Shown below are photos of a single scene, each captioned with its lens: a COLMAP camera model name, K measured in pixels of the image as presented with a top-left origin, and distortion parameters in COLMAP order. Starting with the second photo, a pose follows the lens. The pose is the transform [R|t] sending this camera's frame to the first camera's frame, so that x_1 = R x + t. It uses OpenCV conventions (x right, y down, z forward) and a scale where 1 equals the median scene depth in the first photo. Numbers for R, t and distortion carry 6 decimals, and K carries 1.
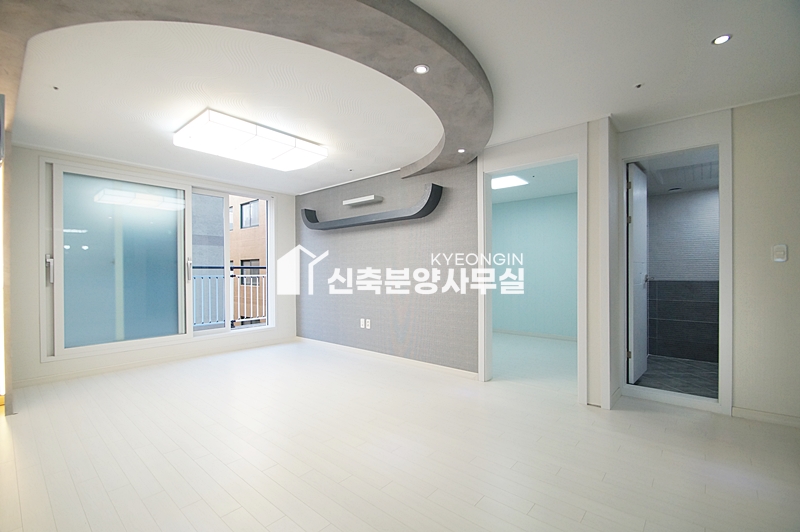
lens RADIAL K [[354.7, 0, 392.1], [0, 354.7, 270.2], [0, 0, 1]] dist [-0.004706, -0.005425]
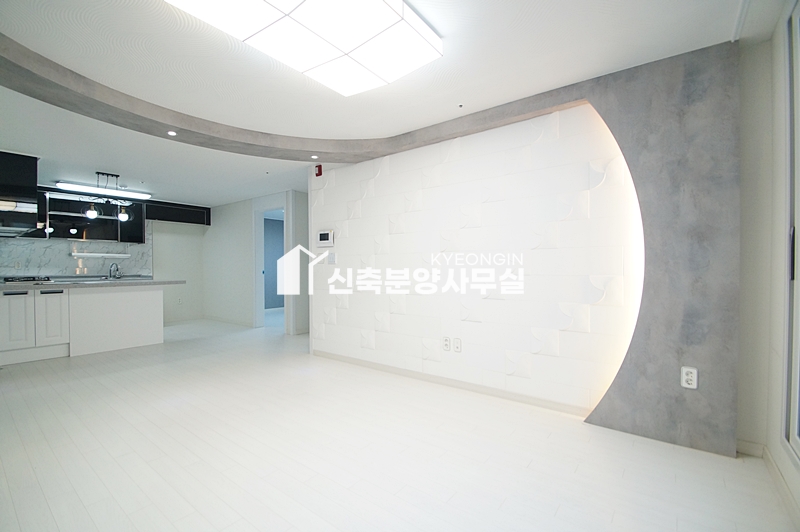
lens RADIAL K [[354.7, 0, 393.3], [0, 354.7, 271.0], [0, 0, 1]] dist [-0.004706, -0.005425]
pose [[-0.998539, 0.009088, -0.053272, -0.342328], [0.008946, 0.999956, 0.002909, 0.013605], [0.053296, 0.002428, -0.998576, 1.122510]]
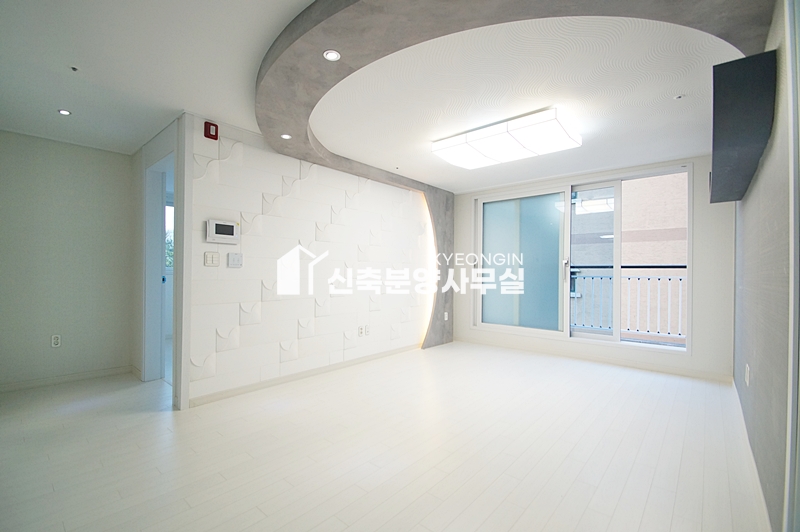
lens RADIAL K [[354.7, 0, 389.5], [0, 354.7, 268.3], [0, 0, 1]] dist [-0.004706, -0.005425]
pose [[-0.008015, -0.004784, -0.999956, 0.444255], [-0.001429, 0.999988, -0.004773, 0.001584], [0.999967, 0.001391, -0.008021, 0.505471]]
